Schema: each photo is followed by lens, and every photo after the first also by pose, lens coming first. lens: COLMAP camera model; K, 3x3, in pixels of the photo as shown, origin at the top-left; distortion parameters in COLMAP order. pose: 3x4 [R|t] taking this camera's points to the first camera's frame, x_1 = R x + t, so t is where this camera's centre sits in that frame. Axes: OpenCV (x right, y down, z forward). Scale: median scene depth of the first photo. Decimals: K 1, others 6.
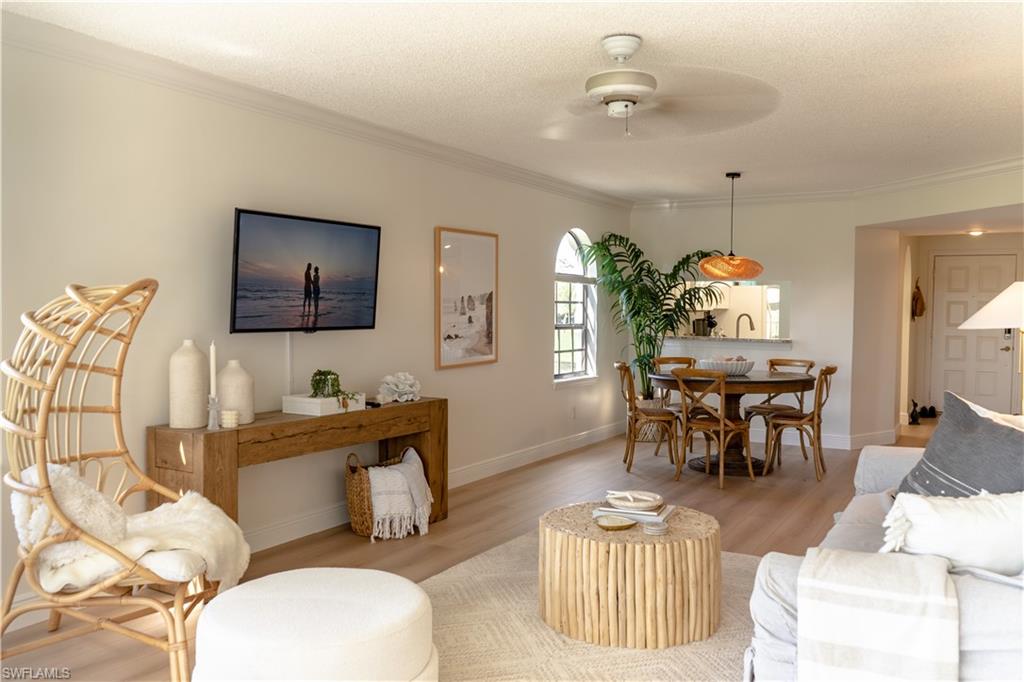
lens RADIAL K [[828.8, 0, 512.0], [0, 828.8, 341.0], [0, 0, 1]] dist [-0.007401, 0.002193]
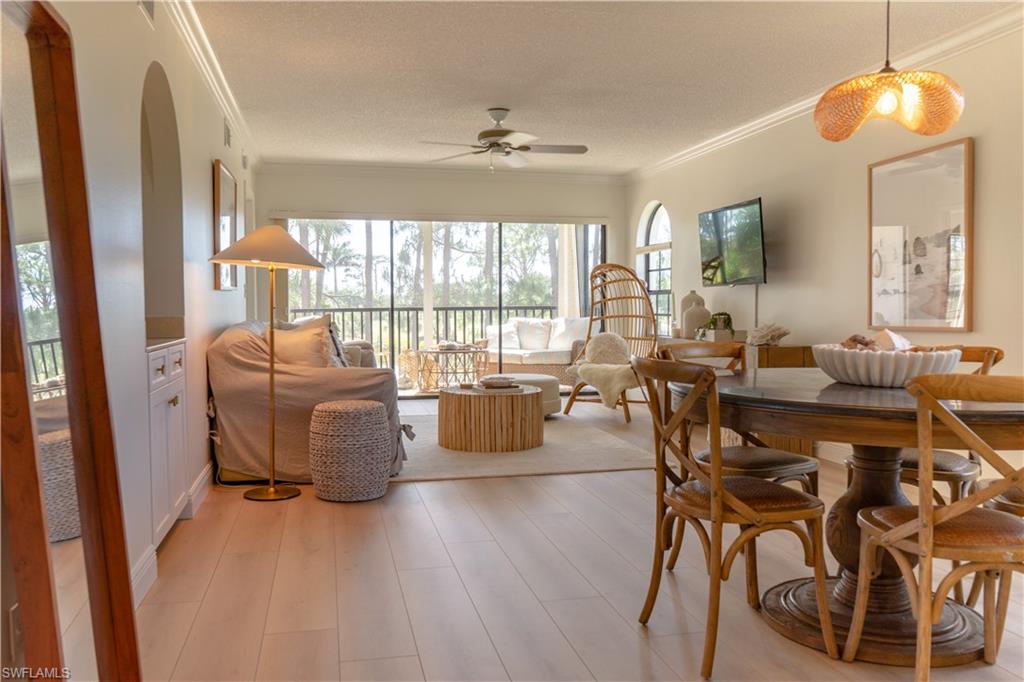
lens RADIAL K [[828.8, 0, 512.0], [0, 828.8, 341.0], [0, 0, 1]] dist [-0.007401, 0.002193]
pose [[-0.731918, 0.023971, -0.680971, 0.943894], [-0.030488, 0.997228, 0.067872, -0.000987], [0.680711, 0.070438, -0.729158, 1.678173]]
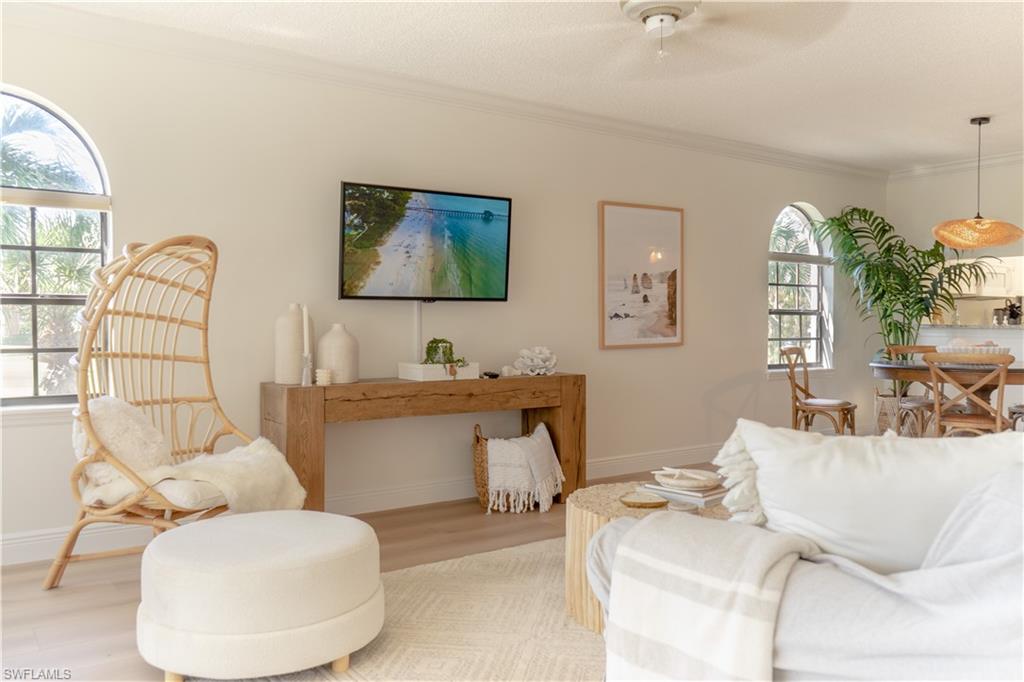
lens RADIAL K [[811.1, 0, 512.0], [0, 811.1, 341.0], [0, 0, 1]] dist [-0.006874, -0.006086]
pose [[0.910321, 0.004574, -0.413878, 0.250962], [-0.011046, 0.999851, -0.013245, 0.047305], [0.413756, 0.016628, 0.910236, 0.120583]]
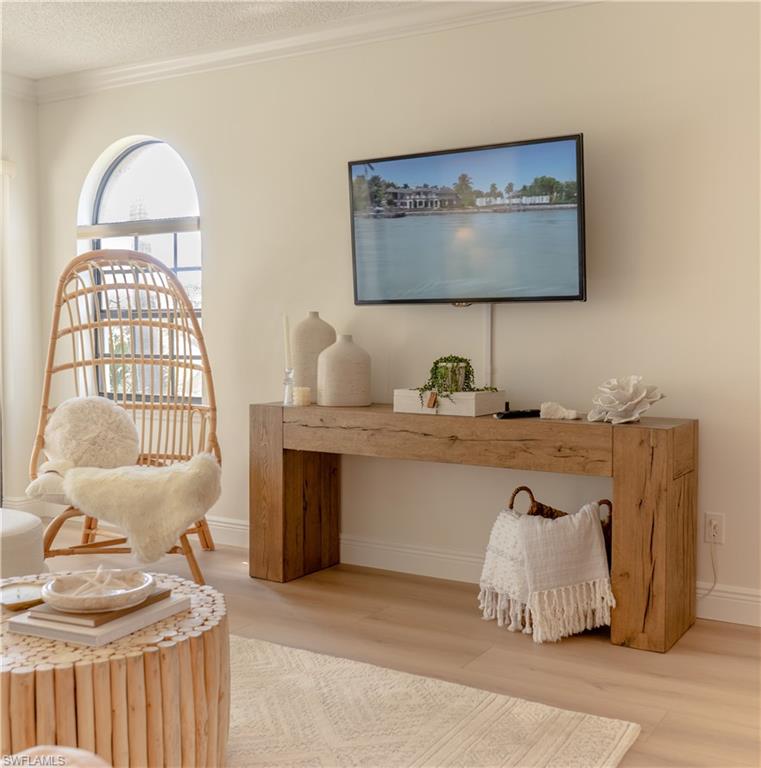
lens RADIAL K [[929.5, 0, 436.6], [0, 929.5, 384.3], [0, 0, 1]] dist [0.004245, 0.008435]
pose [[0.007587, 0.050581, -0.998691, 0.553238], [-0.043025, 0.997812, 0.050209, 0.018388], [0.999045, 0.042588, 0.009747, 0.916399]]
